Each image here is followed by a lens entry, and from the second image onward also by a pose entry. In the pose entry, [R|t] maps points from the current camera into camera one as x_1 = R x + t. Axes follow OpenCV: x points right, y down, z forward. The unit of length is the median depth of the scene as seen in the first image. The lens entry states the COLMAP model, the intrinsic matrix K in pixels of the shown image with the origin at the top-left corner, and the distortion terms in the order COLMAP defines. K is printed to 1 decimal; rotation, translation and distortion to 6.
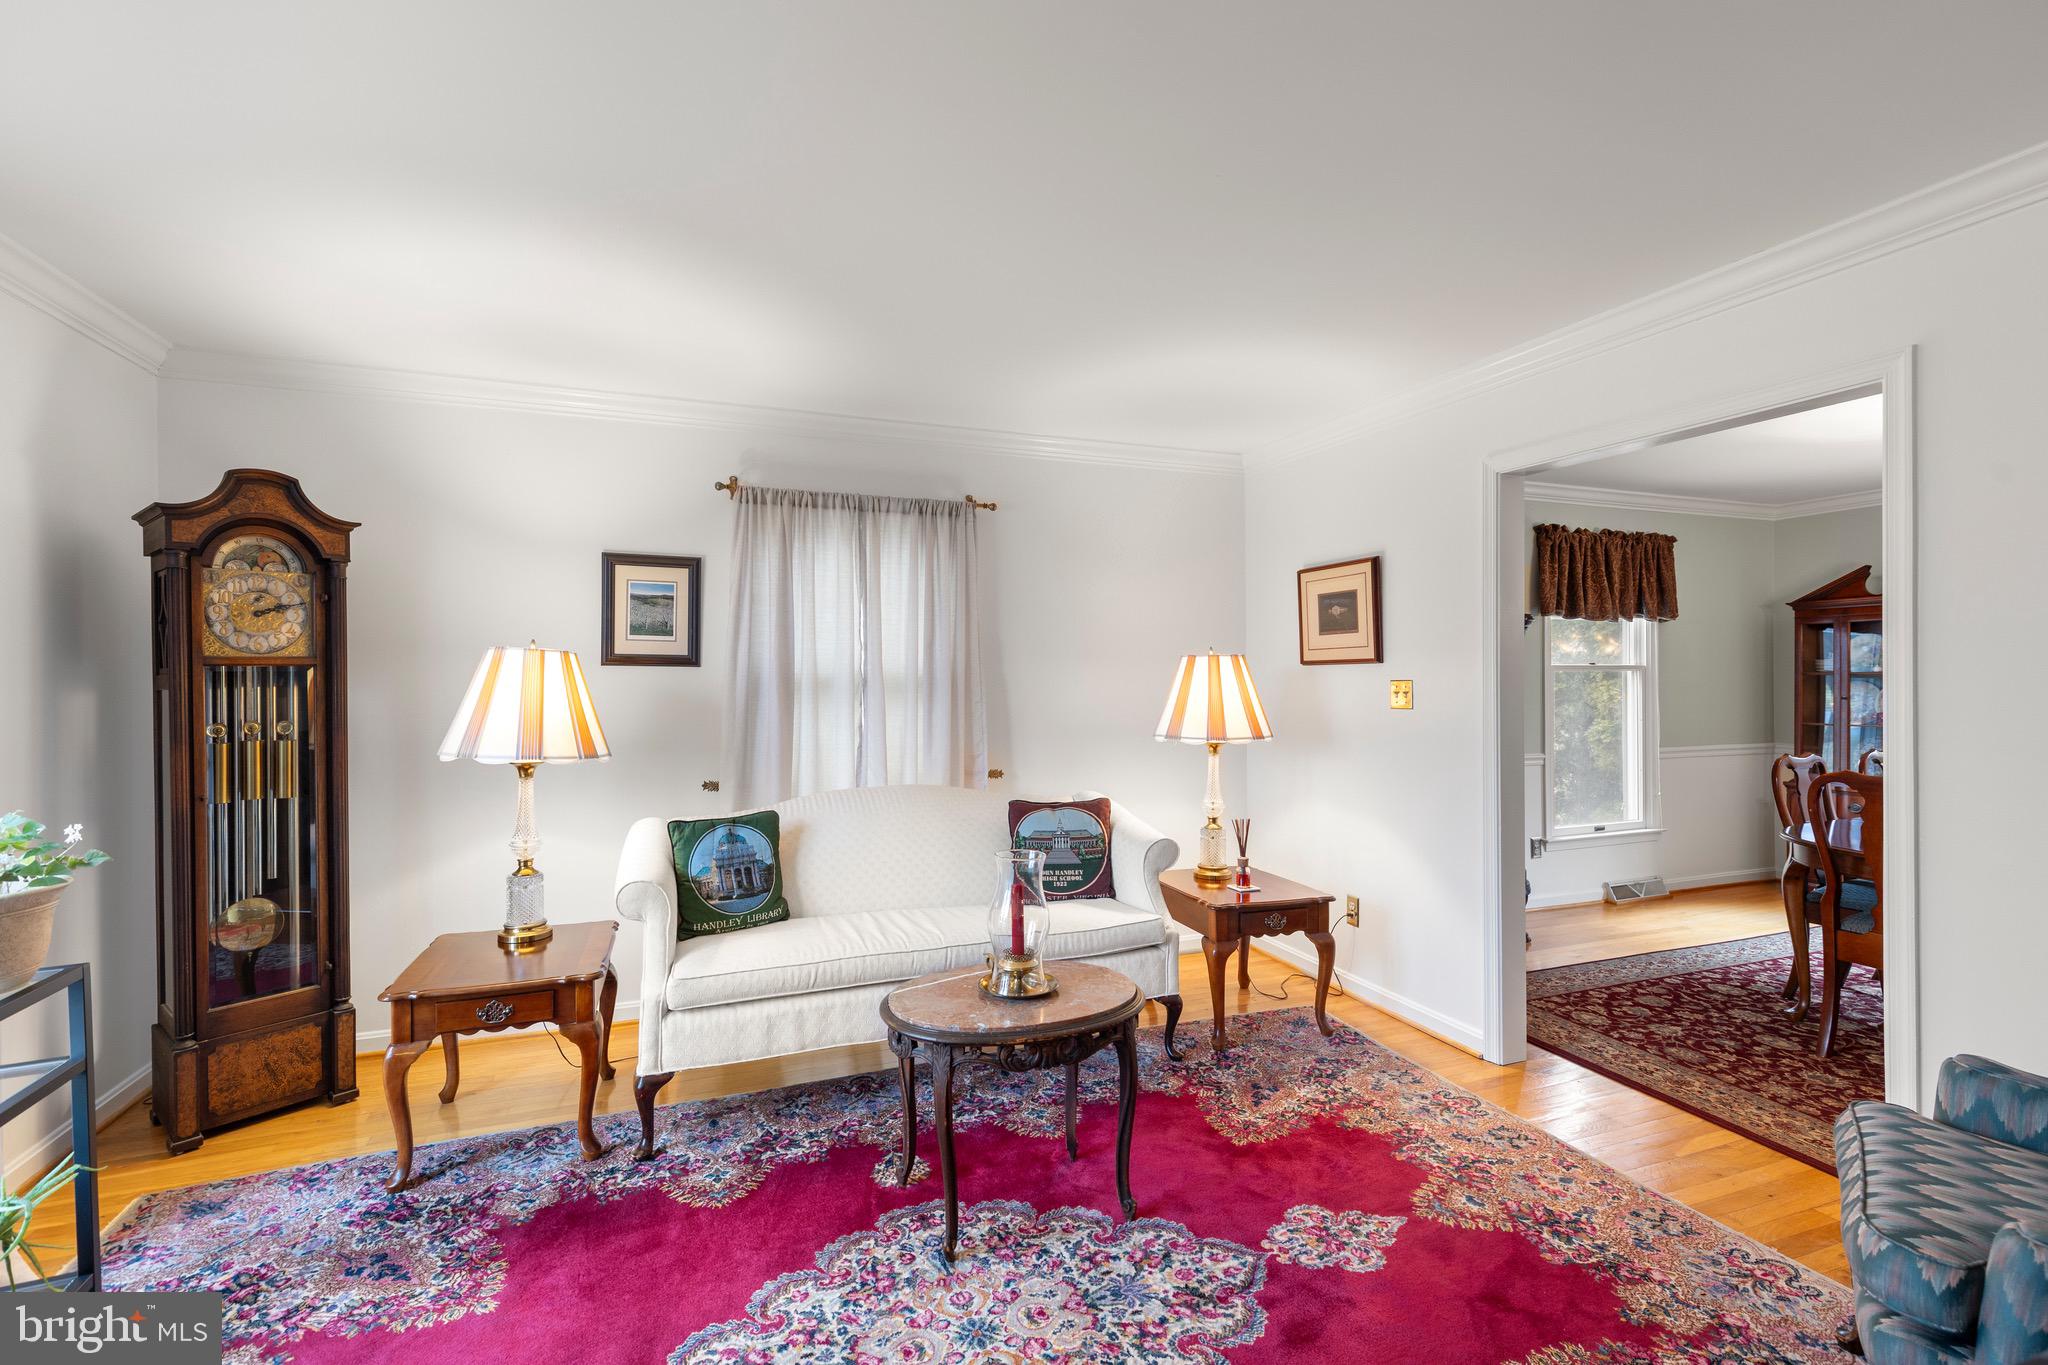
lens RADIAL K [[918.9, 0, 1023.6], [0, 918.9, 684.1], [0, 0, 1]] dist [0.005754, -0.000620]
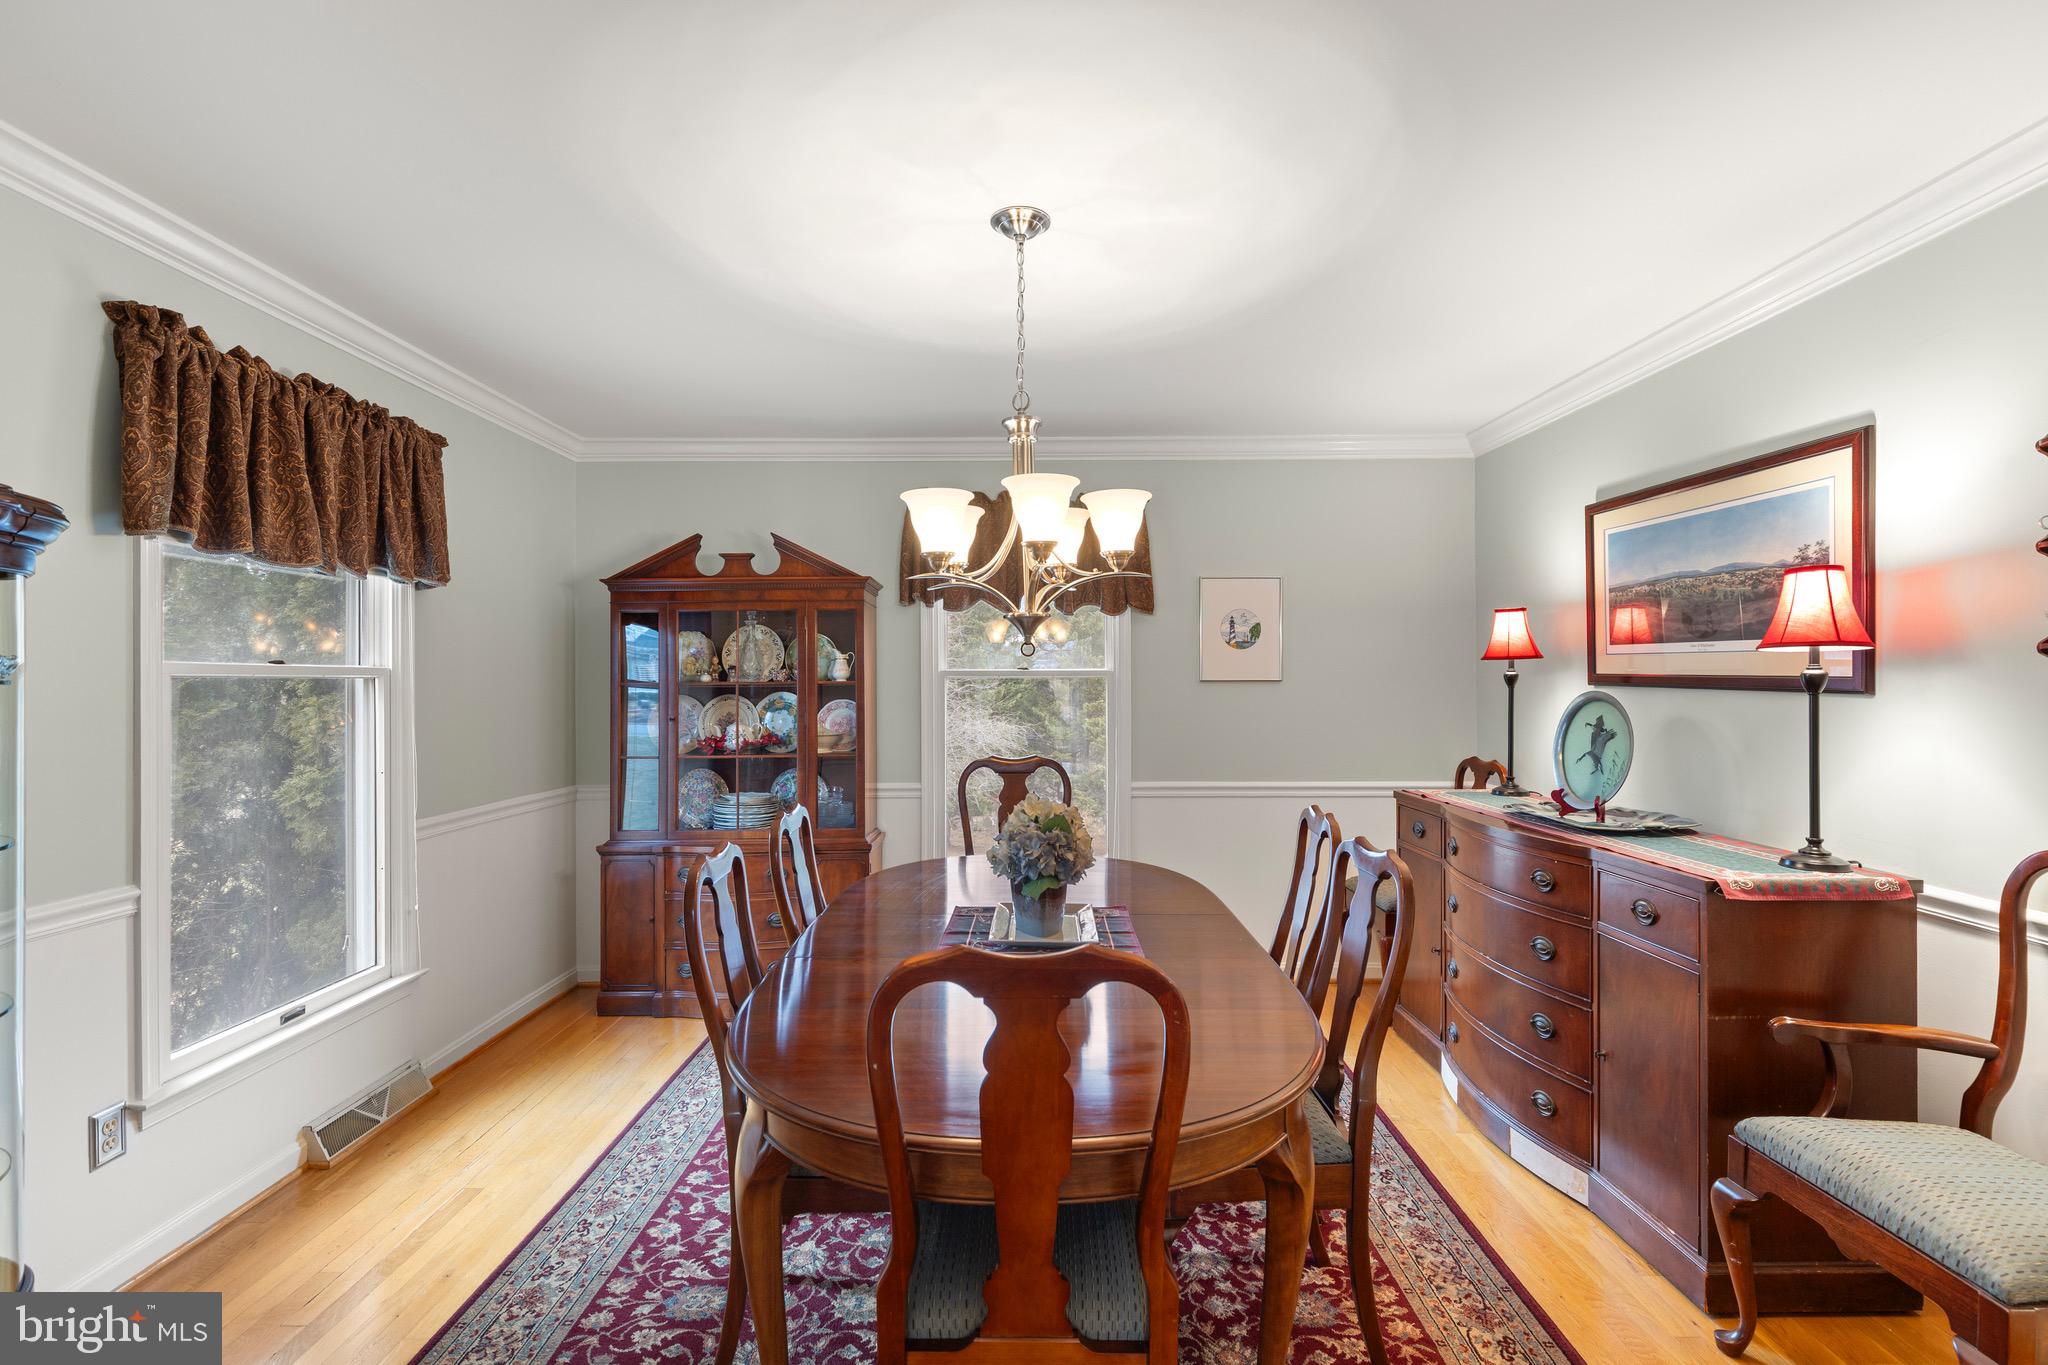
lens RADIAL K [[918.9, 0, 1019.9], [0, 918.9, 682.4], [0, 0, 1]] dist [0.005754, -0.000620]
pose [[0.358462, 0.005891, 0.933526, 0.332639], [0.002375, 0.999971, -0.007222, -0.007693], [-0.933541, 0.004806, 0.358438, 0.506380]]
